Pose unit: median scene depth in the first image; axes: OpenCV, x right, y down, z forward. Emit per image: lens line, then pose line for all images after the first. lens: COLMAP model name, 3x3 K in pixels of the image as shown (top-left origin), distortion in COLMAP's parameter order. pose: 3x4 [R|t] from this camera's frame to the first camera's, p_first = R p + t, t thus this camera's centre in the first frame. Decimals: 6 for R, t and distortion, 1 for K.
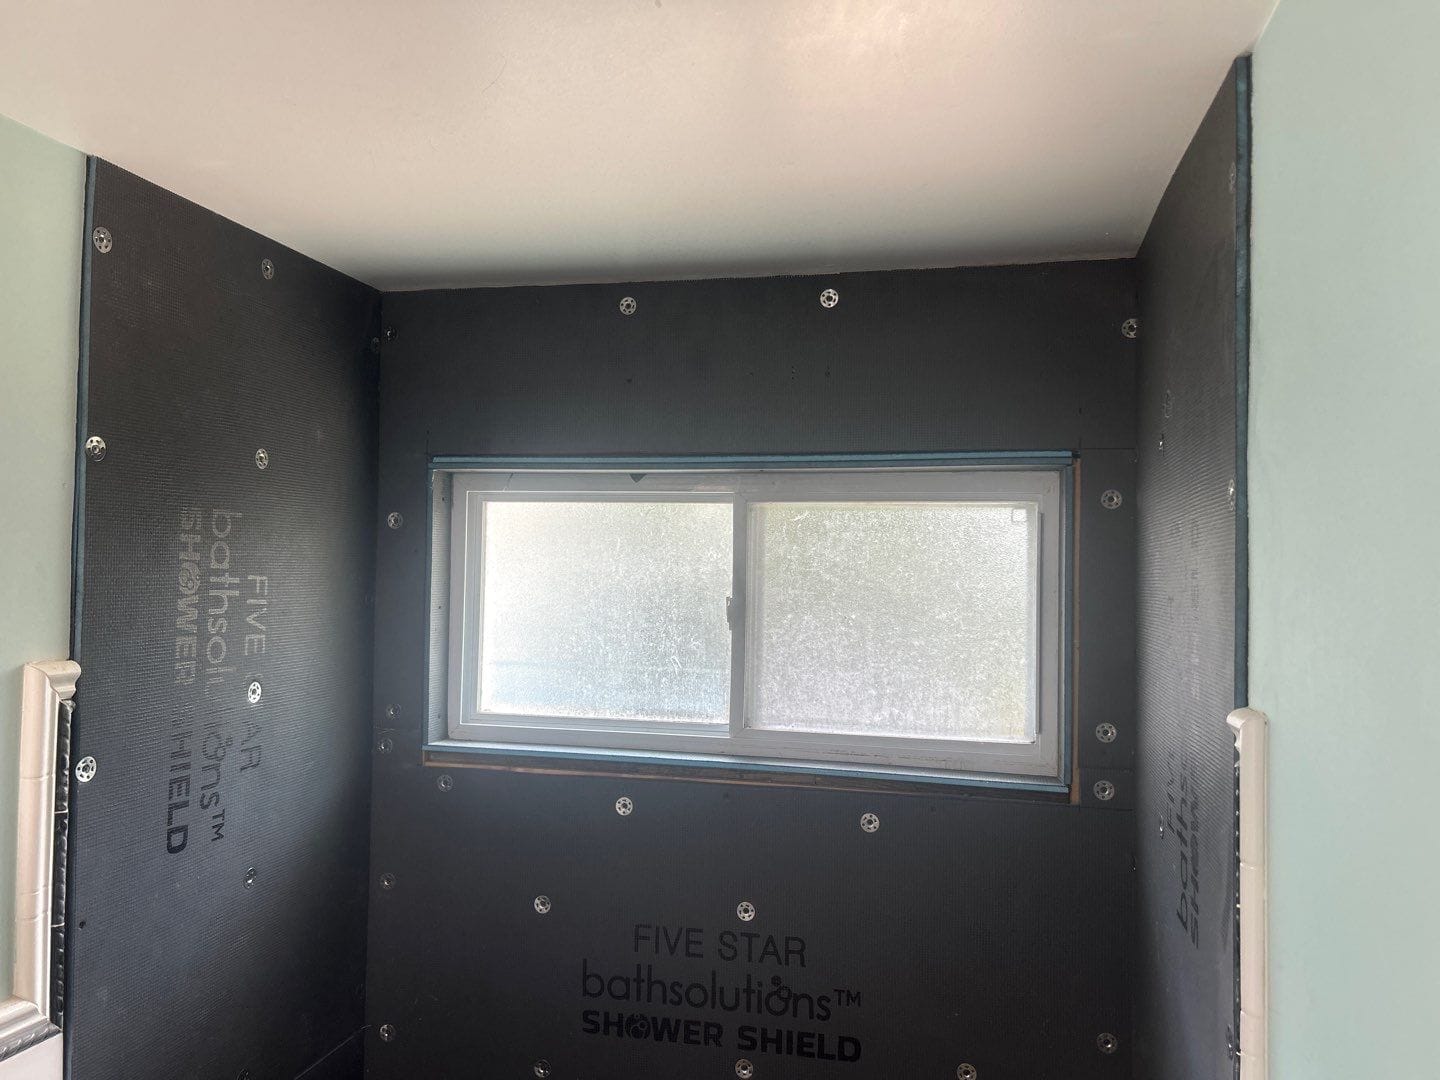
lens RADIAL K [[1022.9, 0, 706.5], [0, 1022.9, 549.5], [0, 0, 1]] dist [0.032509, -0.016359]
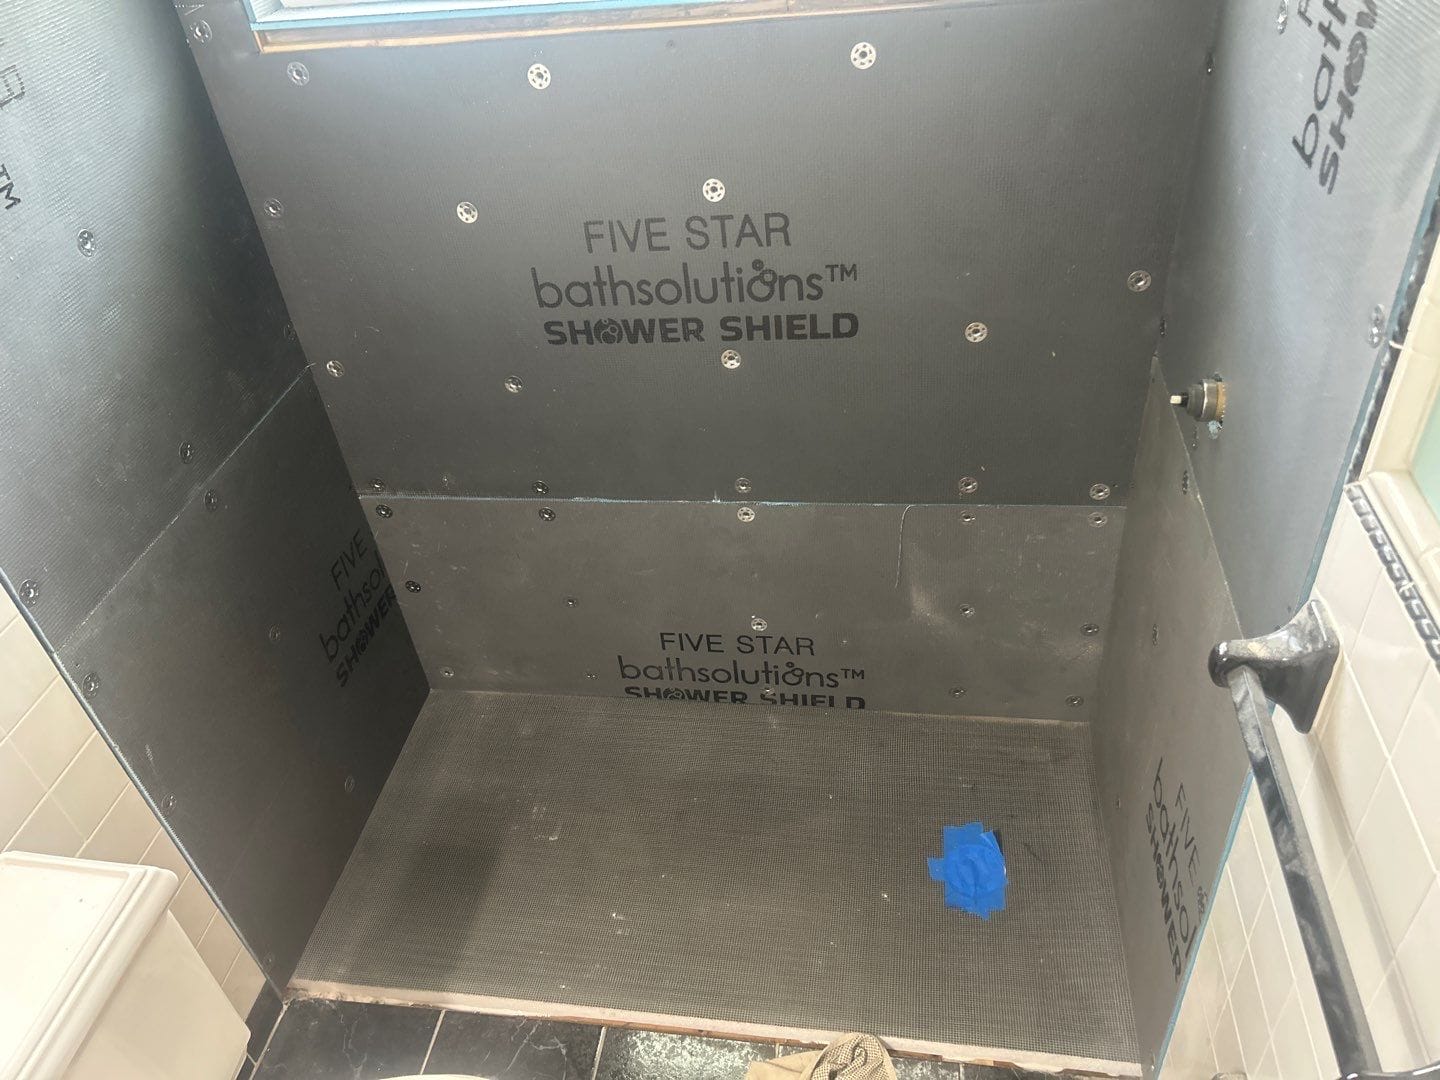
lens RADIAL K [[1083.0, 0, 714.2], [0, 1083.0, 552.1], [0, 0, 1]] dist [0.044001, -0.049455]
pose [[0.989713, -0.143053, -0.001769, -0.001108], [0.110800, 0.758632, 0.642029, 0.013918], [-0.090502, -0.635621, 0.766678, 0.150185]]
